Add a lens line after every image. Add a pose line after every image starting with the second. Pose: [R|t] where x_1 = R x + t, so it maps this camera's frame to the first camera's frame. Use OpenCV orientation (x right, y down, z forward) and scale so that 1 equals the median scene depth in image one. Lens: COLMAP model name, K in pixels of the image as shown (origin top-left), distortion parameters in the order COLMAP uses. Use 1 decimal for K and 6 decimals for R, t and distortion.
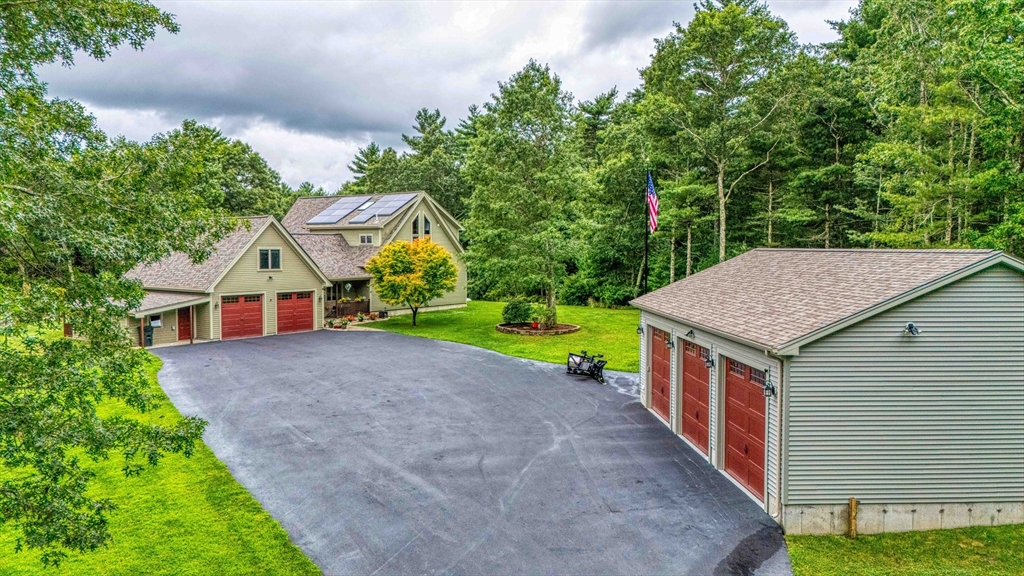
lens RADIAL K [[746.6, 0, 512.1], [0, 746.6, 289.4], [0, 0, 1]] dist [0.058778, -0.022347]
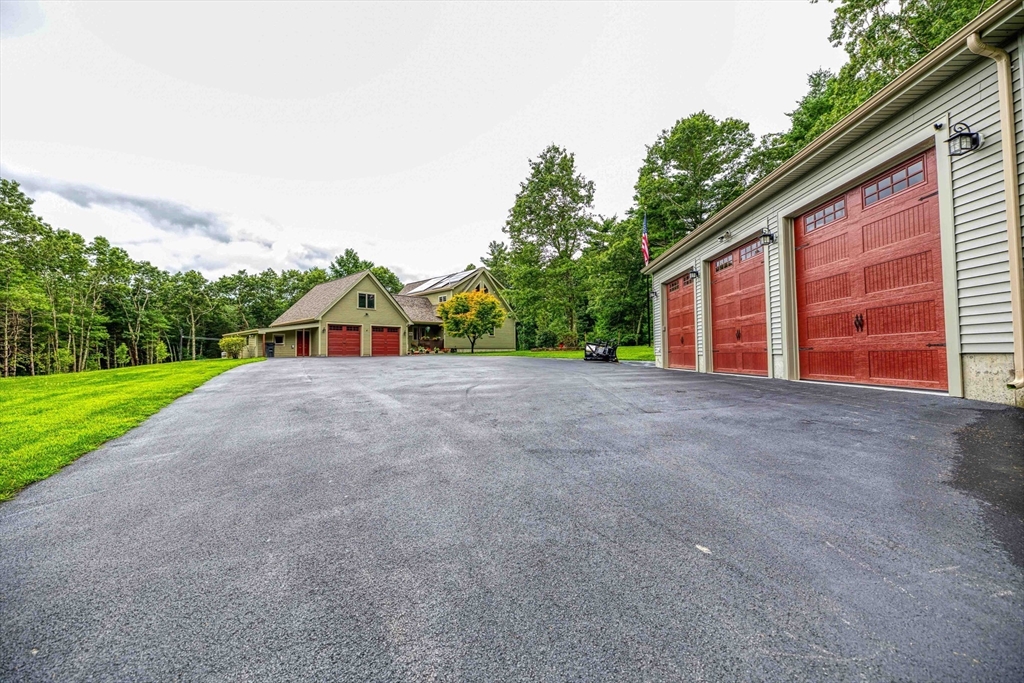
lens RADIAL K [[429.5, 0, 508.0], [0, 429.5, 339.3], [0, 0, 1]] dist [0.000097, 0.000018]
pose [[0.993395, -0.019156, -0.113135, 0.023445], [0.008600, 0.995623, -0.093065, 0.101108], [0.114422, 0.091477, 0.989212, 0.242062]]
